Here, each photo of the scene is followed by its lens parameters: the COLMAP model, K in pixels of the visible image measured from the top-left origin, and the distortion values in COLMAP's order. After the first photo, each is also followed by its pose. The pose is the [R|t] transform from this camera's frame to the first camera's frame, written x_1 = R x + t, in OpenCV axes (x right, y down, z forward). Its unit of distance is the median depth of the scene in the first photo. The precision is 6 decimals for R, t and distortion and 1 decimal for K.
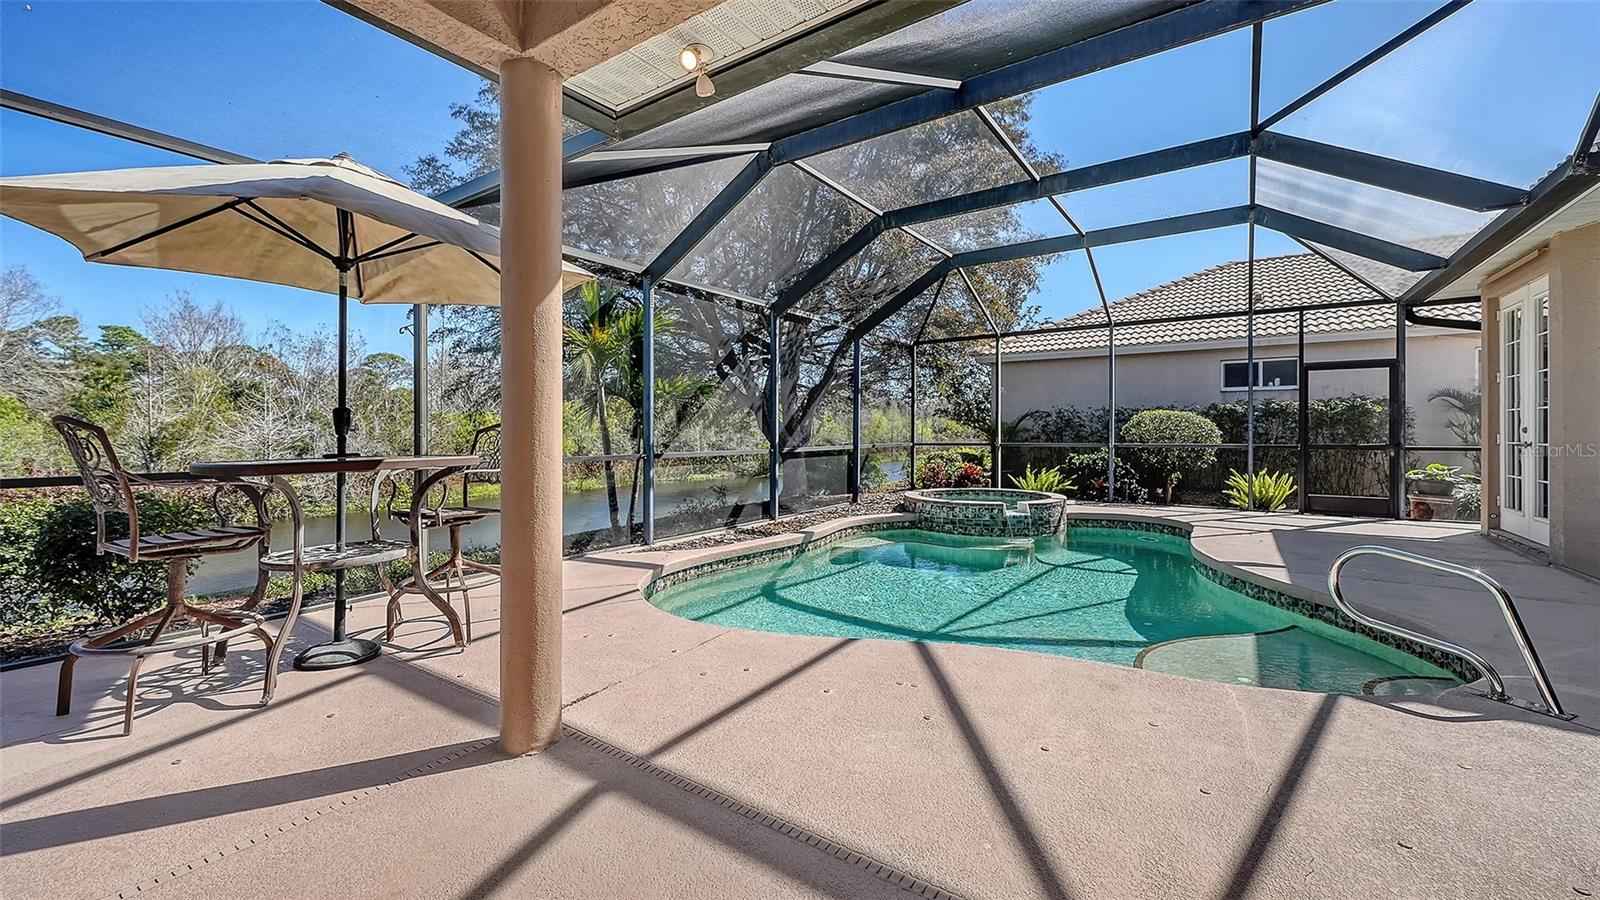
lens RADIAL K [[609.6, 0, 811.0], [0, 609.6, 433.8], [0, 0, 1]] dist [-0.001463, -0.000077]
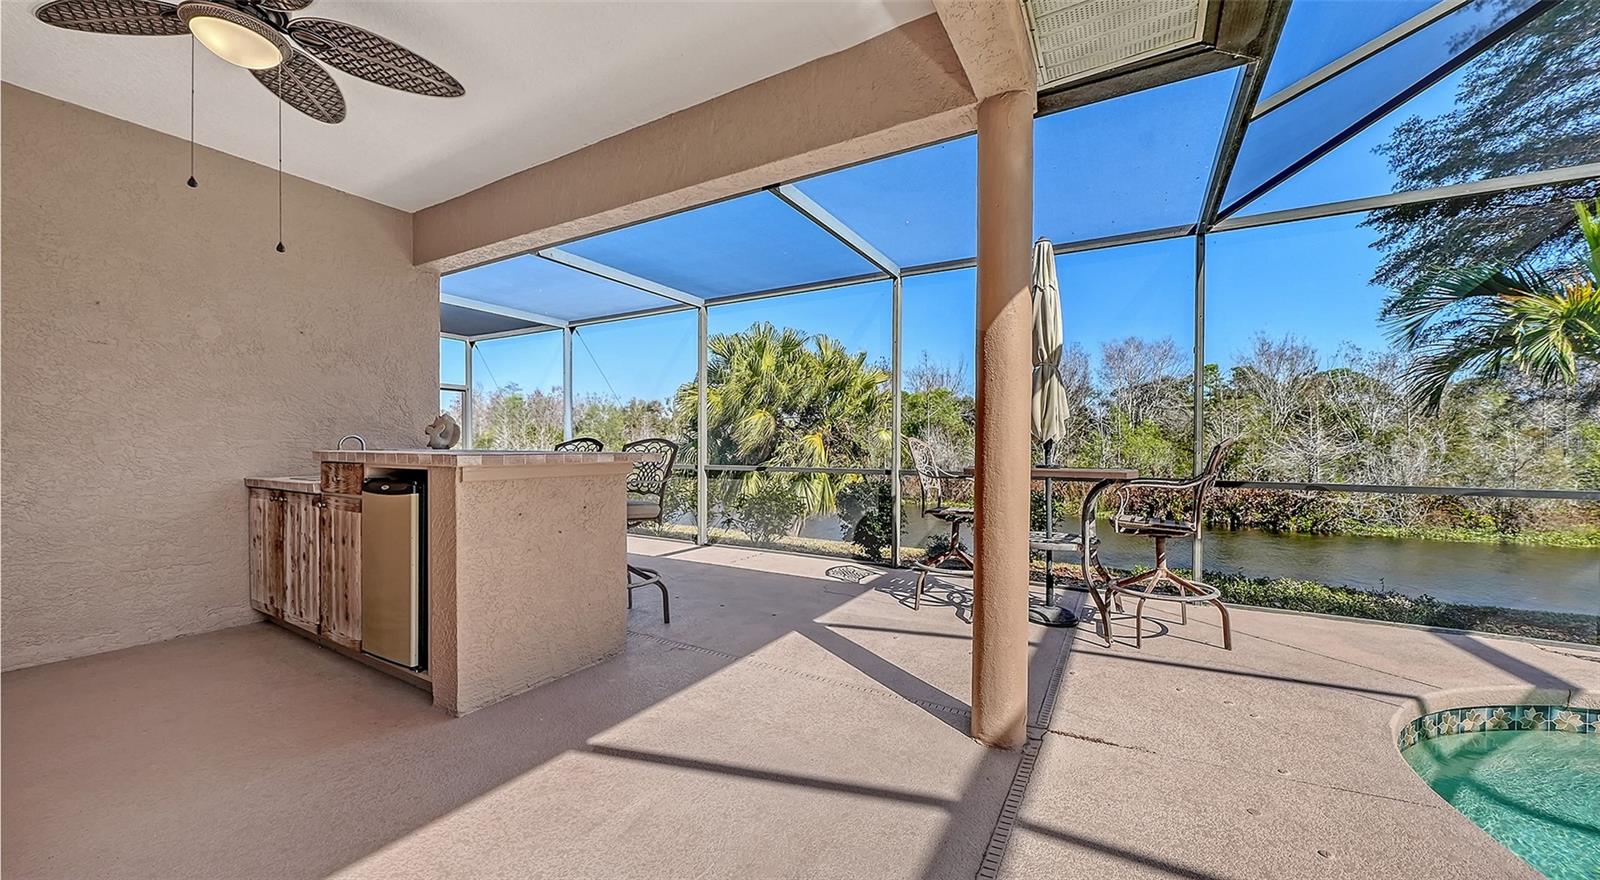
lens RADIAL K [[563.1, 0, 809.3], [0, 563.1, 450.6], [0, 0, 1]] dist [-0.005941, -0.000143]
pose [[0.078481, 0.010031, -0.996865, 0.112439], [-0.011316, 0.999894, 0.009171, 0.000671], [0.996851, 0.010561, 0.078587, 0.141824]]
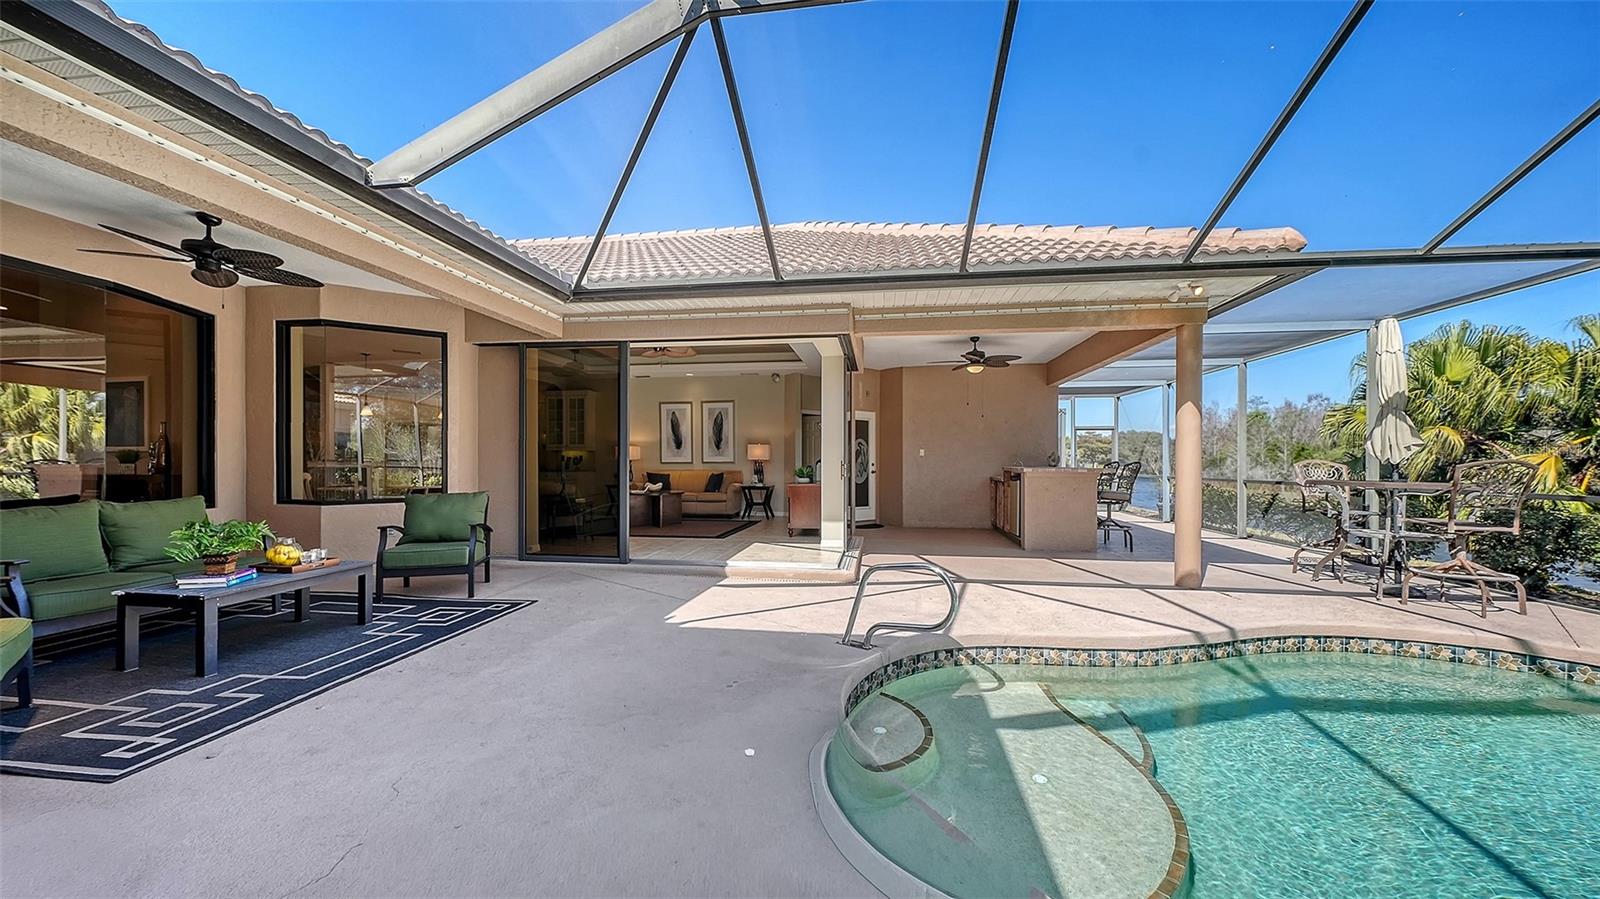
lens RADIAL K [[563.7, 0, 799.3], [0, 563.7, 469.7], [0, 0, 1]] dist [-0.008283, -0.000085]
pose [[-0.896348, 0.005871, -0.443313, 0.492431], [-0.003052, 0.999807, 0.019410, -0.006628], [0.443341, 0.018751, -0.896157, 0.575056]]
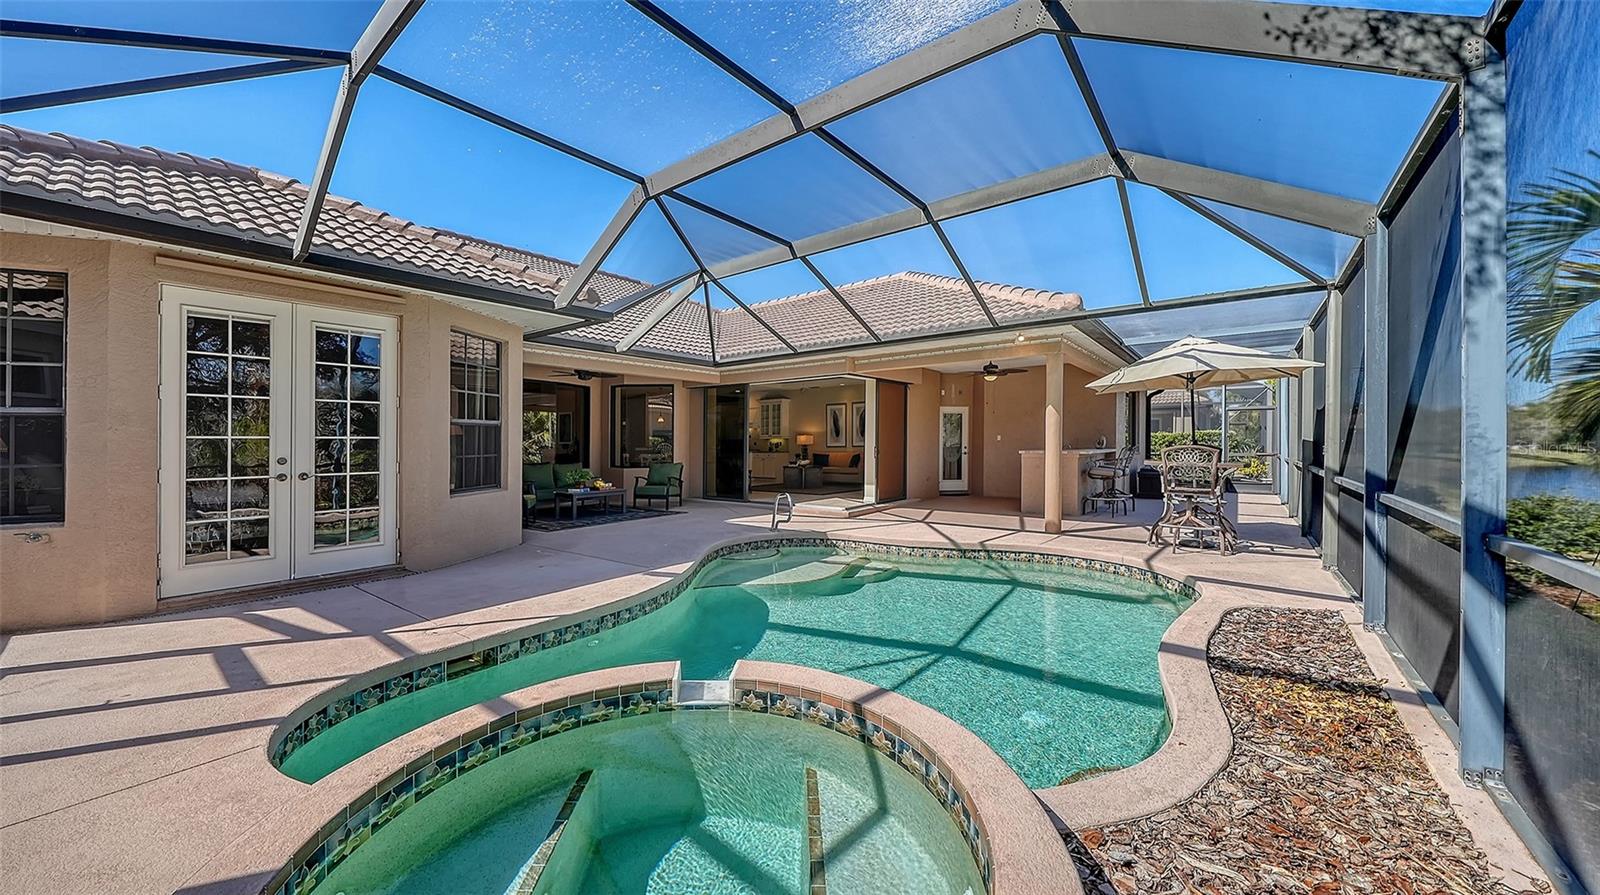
lens RADIAL K [[569.1, 0, 800.8], [0, 569.1, 442.7], [0, 0, 1]] dist [-0.000771, -0.000022]
pose [[-0.998587, 0.010214, 0.052145, 0.210895], [0.010531, 0.999928, 0.005819, -0.020583], [-0.052081, 0.006359, -0.998623, 1.110441]]
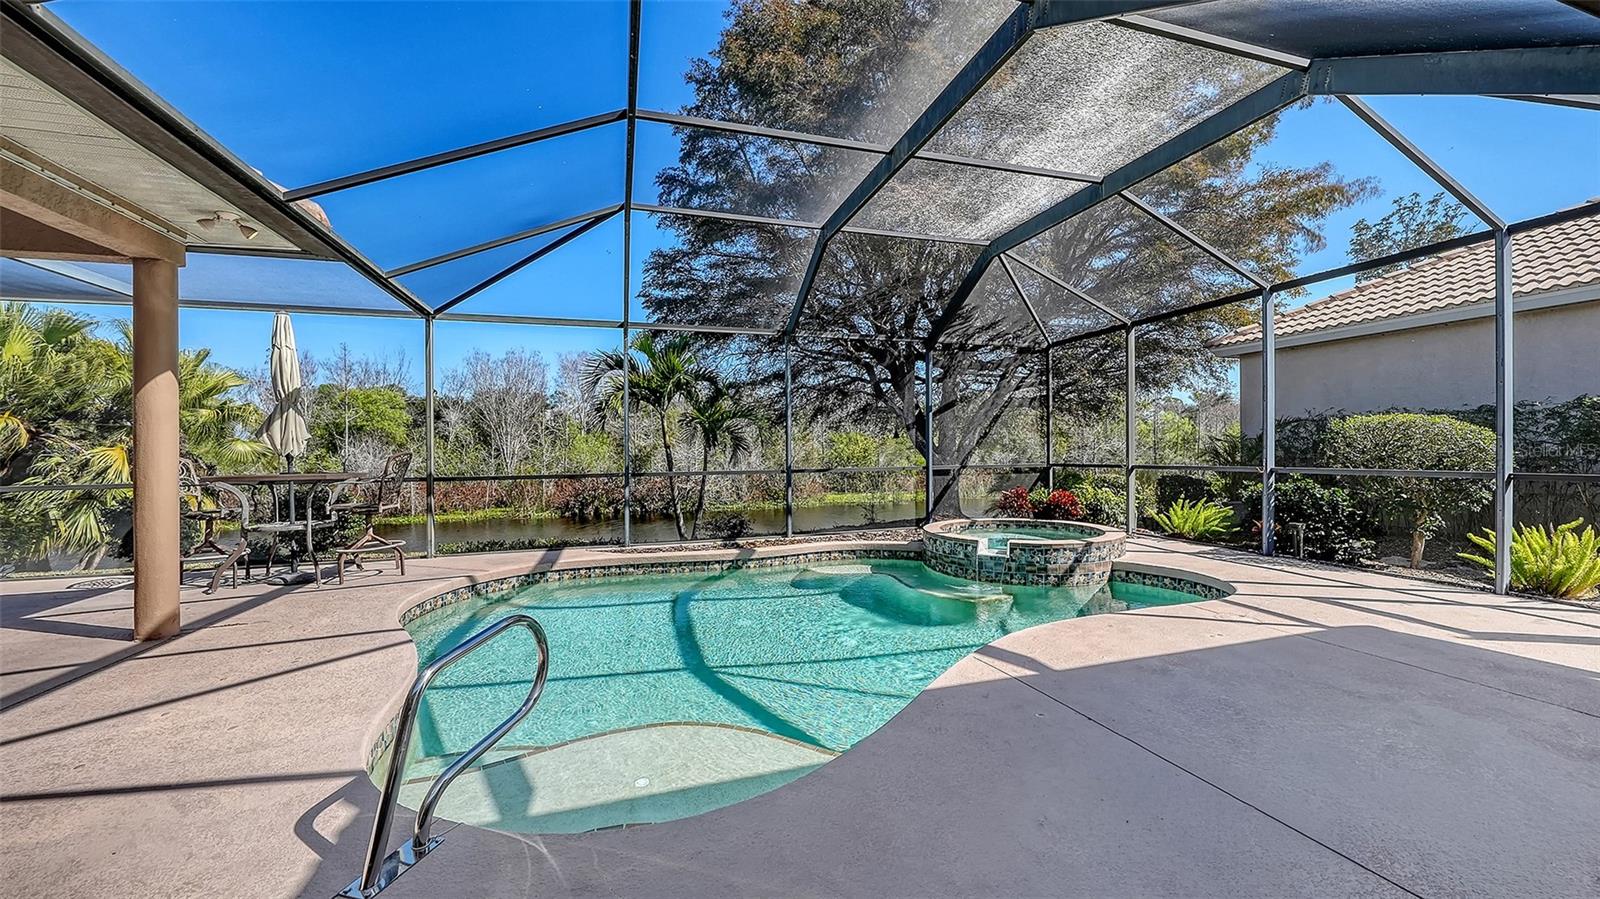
lens RADIAL K [[585.3, 0, 800.9], [0, 585.3, 448.4], [0, 0, 1]] dist [-0.002058, -0.000094]
pose [[0.788658, -0.009865, -0.614753, 0.493644], [0.008827, 0.999950, -0.004723, -0.004168], [0.614768, -0.001702, 0.788706, 0.196805]]
